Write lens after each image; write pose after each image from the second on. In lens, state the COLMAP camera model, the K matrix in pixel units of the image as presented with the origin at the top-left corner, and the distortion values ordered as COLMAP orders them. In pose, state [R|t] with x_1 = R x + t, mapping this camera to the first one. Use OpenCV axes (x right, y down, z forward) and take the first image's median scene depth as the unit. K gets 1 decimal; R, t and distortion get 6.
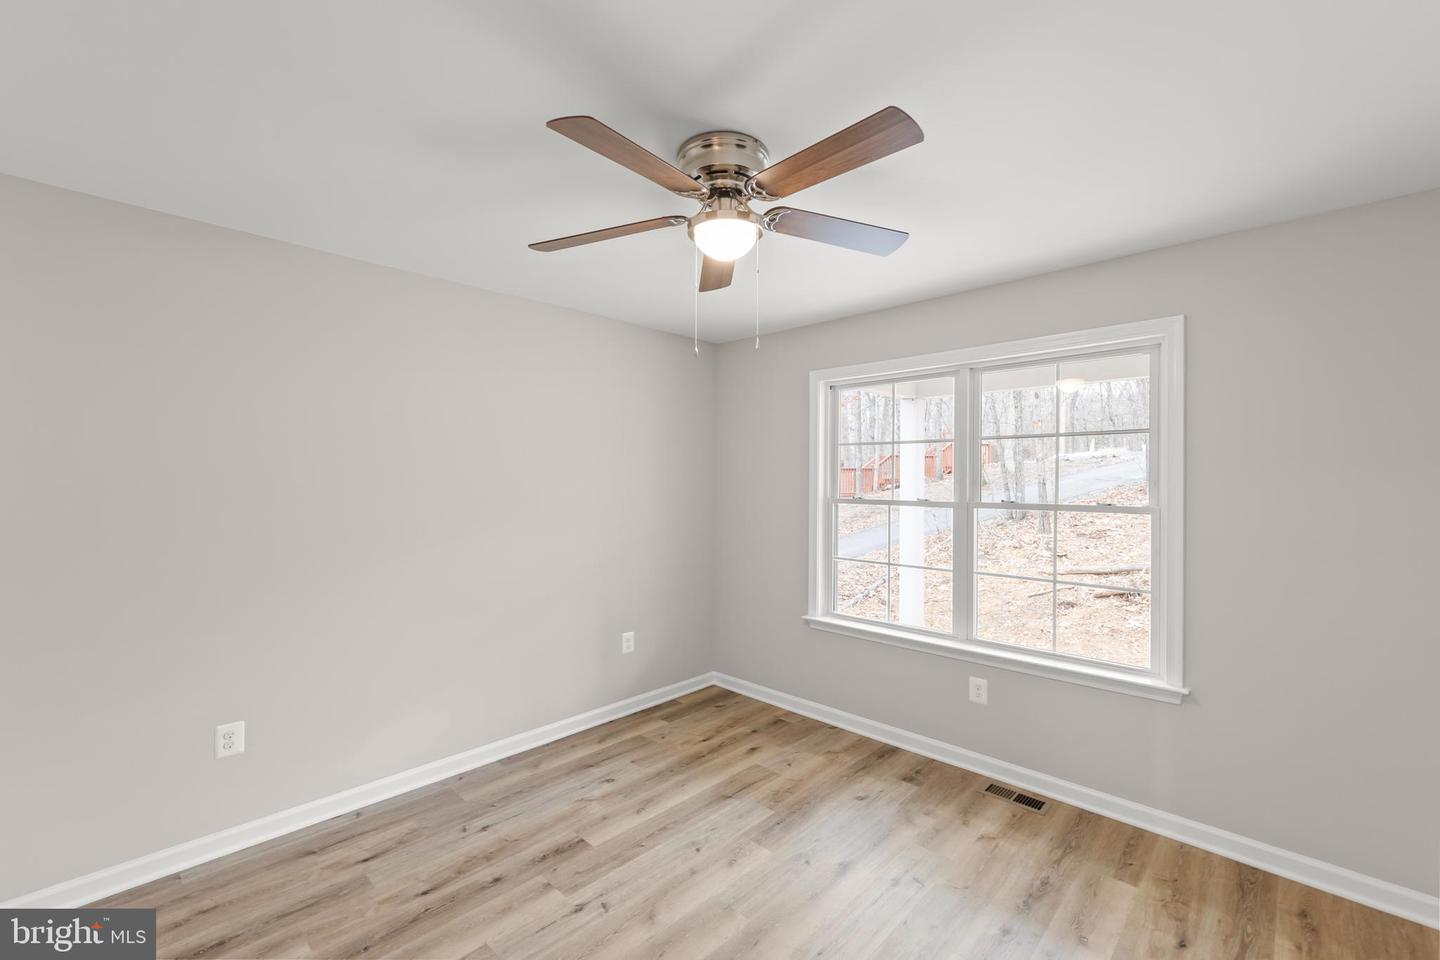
lens RADIAL K [[603.0, 0, 724.1], [0, 603.0, 483.4], [0, 0, 1]] dist [-0.000194, 0.000030]
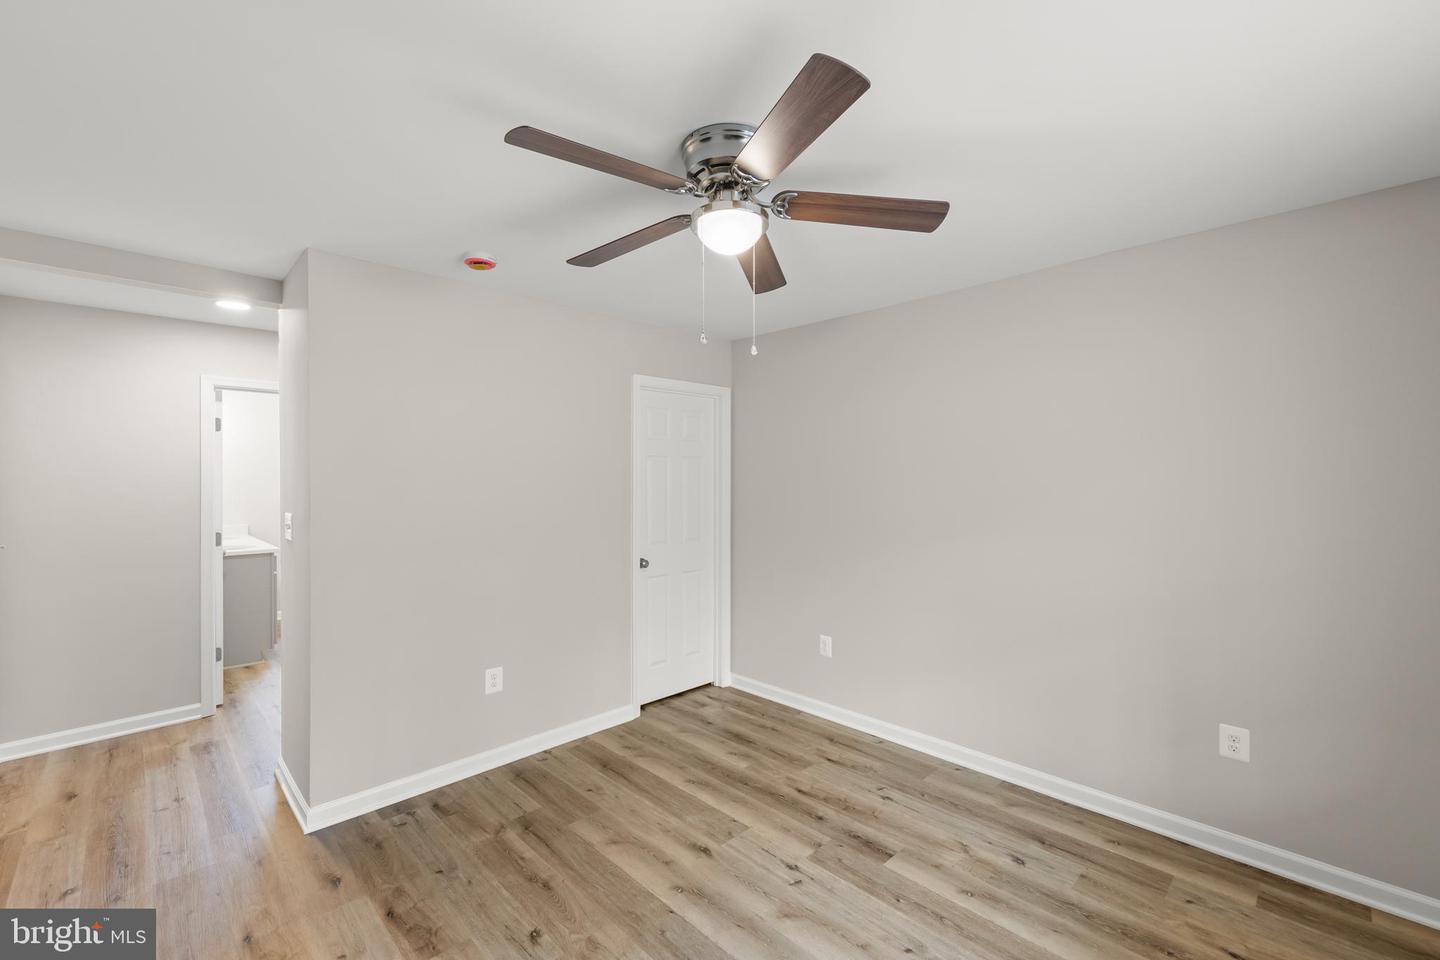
lens RADIAL K [[603.0, 0, 724.1], [0, 603.0, 483.4], [0, 0, 1]] dist [-0.000194, 0.000030]
pose [[-0.034275, 0.005604, -0.999397, 0.704238], [-0.004205, 0.999975, 0.005751, -0.004504], [0.999404, 0.004399, -0.034251, 0.739741]]
